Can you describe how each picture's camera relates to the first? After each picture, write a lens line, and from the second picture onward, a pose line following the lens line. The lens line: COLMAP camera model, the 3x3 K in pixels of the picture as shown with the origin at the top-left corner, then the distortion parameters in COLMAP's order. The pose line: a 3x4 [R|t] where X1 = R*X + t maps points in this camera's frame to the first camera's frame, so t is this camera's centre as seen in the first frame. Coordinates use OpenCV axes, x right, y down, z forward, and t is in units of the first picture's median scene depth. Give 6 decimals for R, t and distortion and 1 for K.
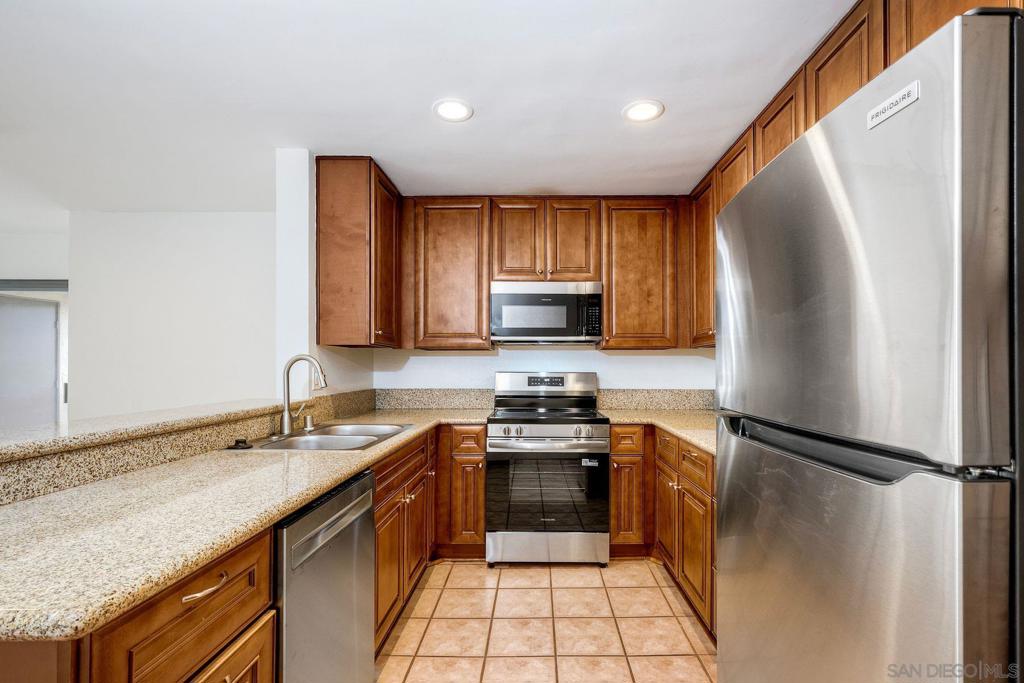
lens RADIAL K [[449.8, 0, 540.9], [0, 449.8, 359.5], [0, 0, 1]] dist [0.004073, 0.000771]
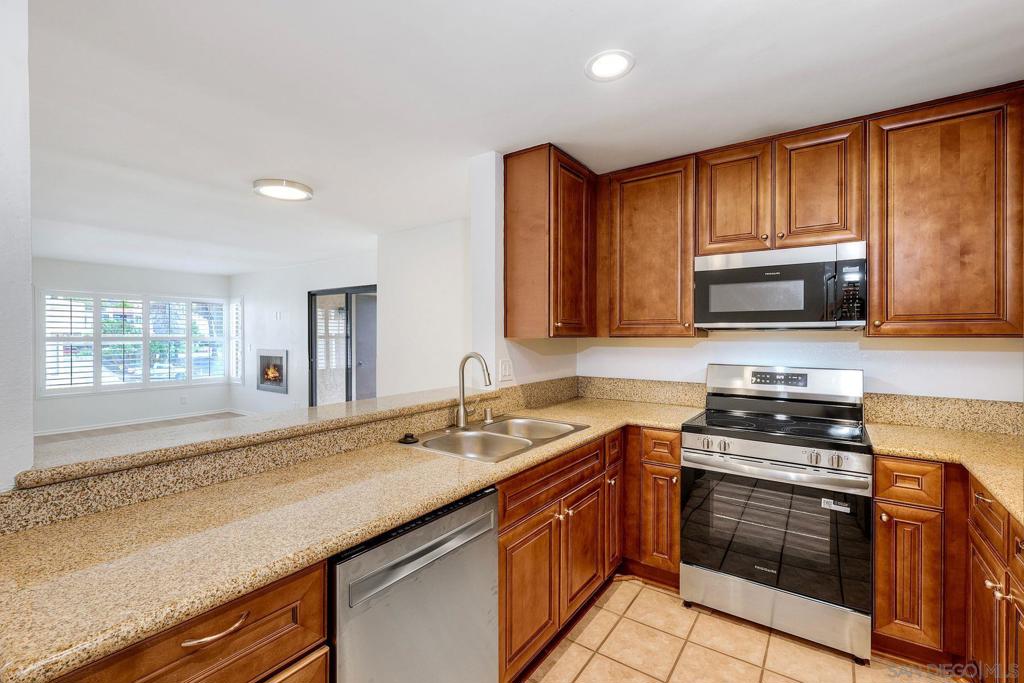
lens RADIAL K [[449.8, 0, 510.2], [0, 449.8, 335.1], [0, 0, 1]] dist [0.004073, 0.000771]
pose [[0.821321, 0.001209, -0.570466, 0.092961], [0.002774, 0.999977, 0.006112, -0.039649], [0.570460, -0.006602, 0.821299, 0.140173]]
